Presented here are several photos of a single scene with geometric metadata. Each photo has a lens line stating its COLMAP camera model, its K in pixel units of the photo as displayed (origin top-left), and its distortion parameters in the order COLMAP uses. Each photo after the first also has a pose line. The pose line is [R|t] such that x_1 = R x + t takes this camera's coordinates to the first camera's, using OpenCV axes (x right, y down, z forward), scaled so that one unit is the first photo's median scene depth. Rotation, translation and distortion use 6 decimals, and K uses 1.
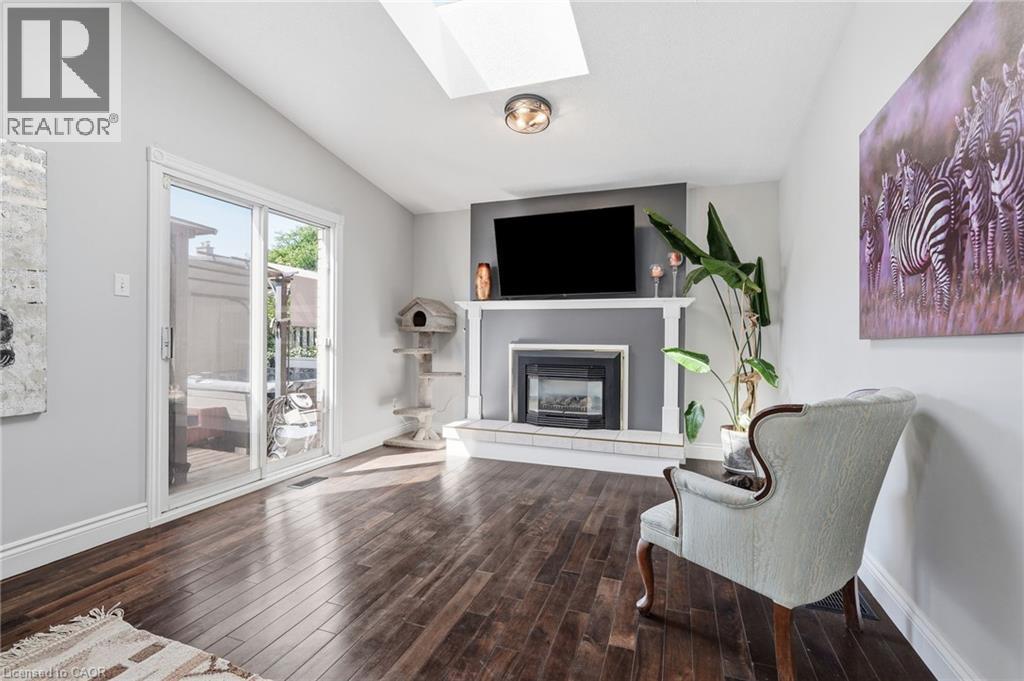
lens RADIAL K [[458.4, 0, 507.9], [0, 458.4, 340.2], [0, 0, 1]] dist [-0.001863, -0.000081]
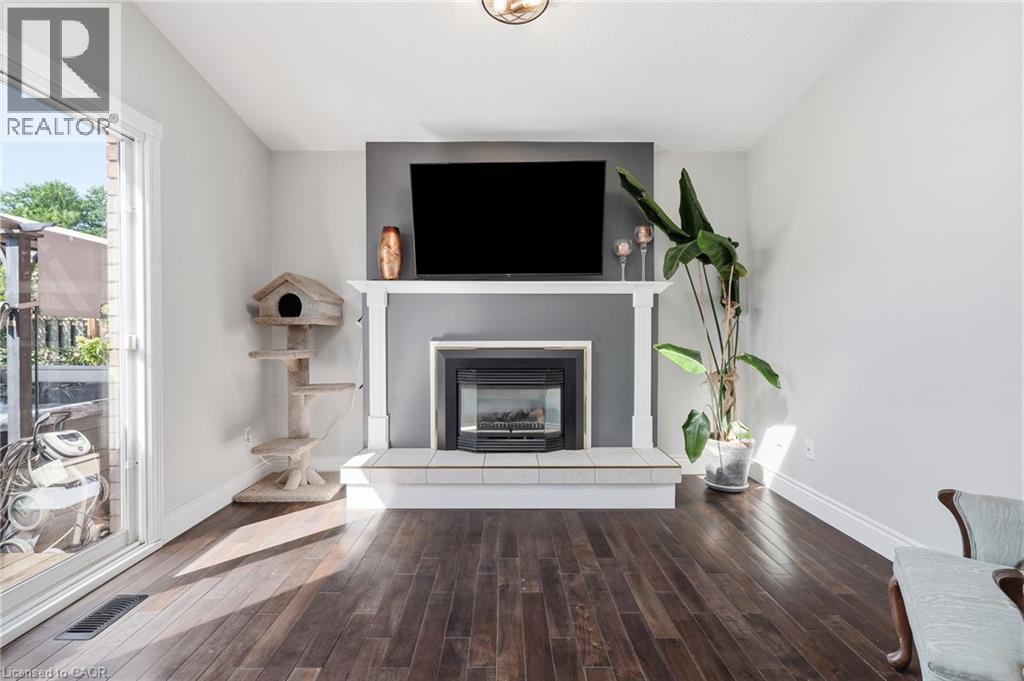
lens RADIAL K [[478.6, 0, 506.9], [0, 478.6, 338.1], [0, 0, 1]] dist [-0.001410, 0.000370]
pose [[0.938683, -0.013019, 0.344535, -0.145835], [0.010415, 0.999901, 0.009409, -0.002636], [-0.344624, -0.005244, 0.938726, 0.258063]]
